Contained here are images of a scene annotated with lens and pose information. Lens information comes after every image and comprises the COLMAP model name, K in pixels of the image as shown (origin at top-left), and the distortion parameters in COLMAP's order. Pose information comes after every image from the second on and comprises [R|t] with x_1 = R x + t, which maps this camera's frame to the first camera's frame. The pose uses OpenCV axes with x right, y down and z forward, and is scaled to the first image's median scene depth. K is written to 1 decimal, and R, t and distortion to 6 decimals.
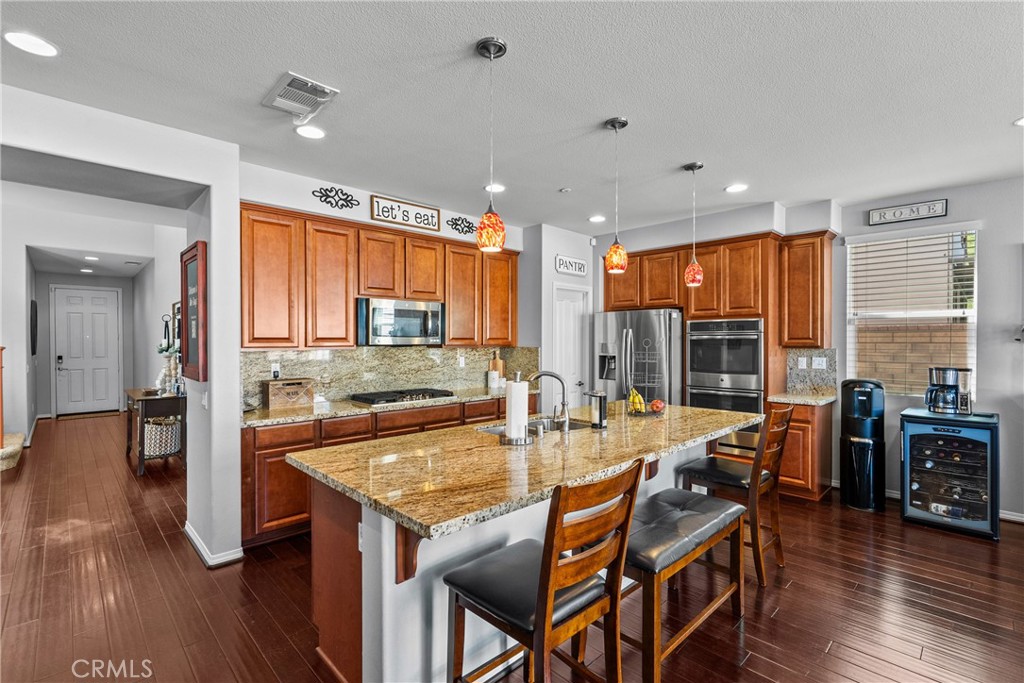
lens RADIAL K [[467.5, 0, 510.4], [0, 467.5, 343.8], [0, 0, 1]] dist [0.001000, 0.000348]
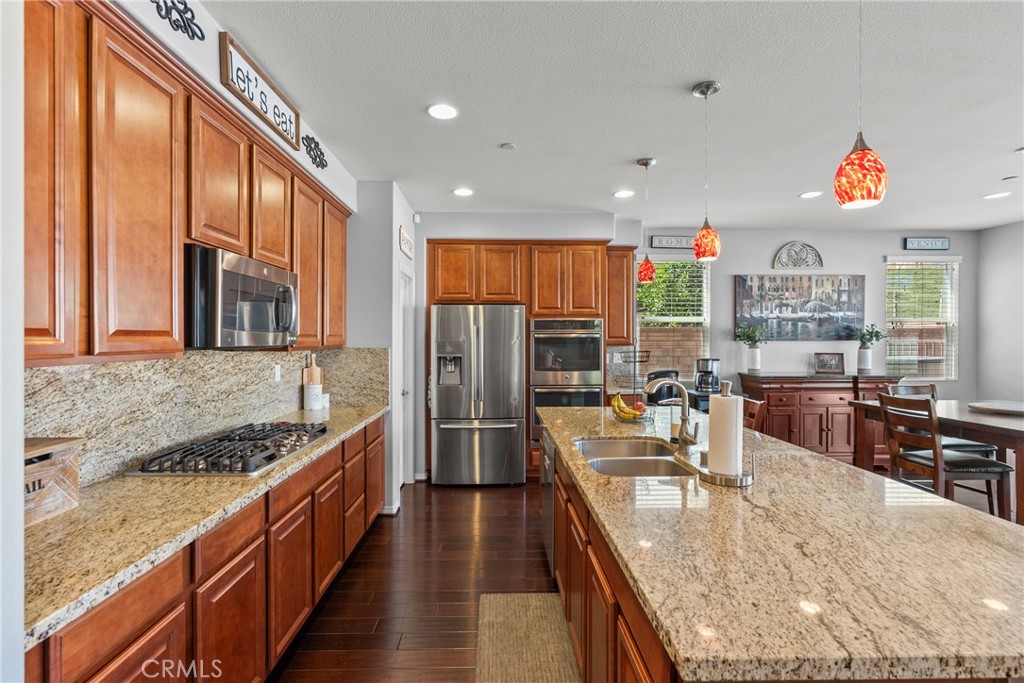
lens RADIAL K [[467.5, 0, 508.8], [0, 467.5, 338.8], [0, 0, 1]] dist [0.001000, 0.000348]
pose [[0.678343, 0.001205, 0.734744, -0.398679], [0.004506, 0.999973, -0.005800, -0.001745], [-0.734731, 0.007245, 0.678319, 0.411343]]
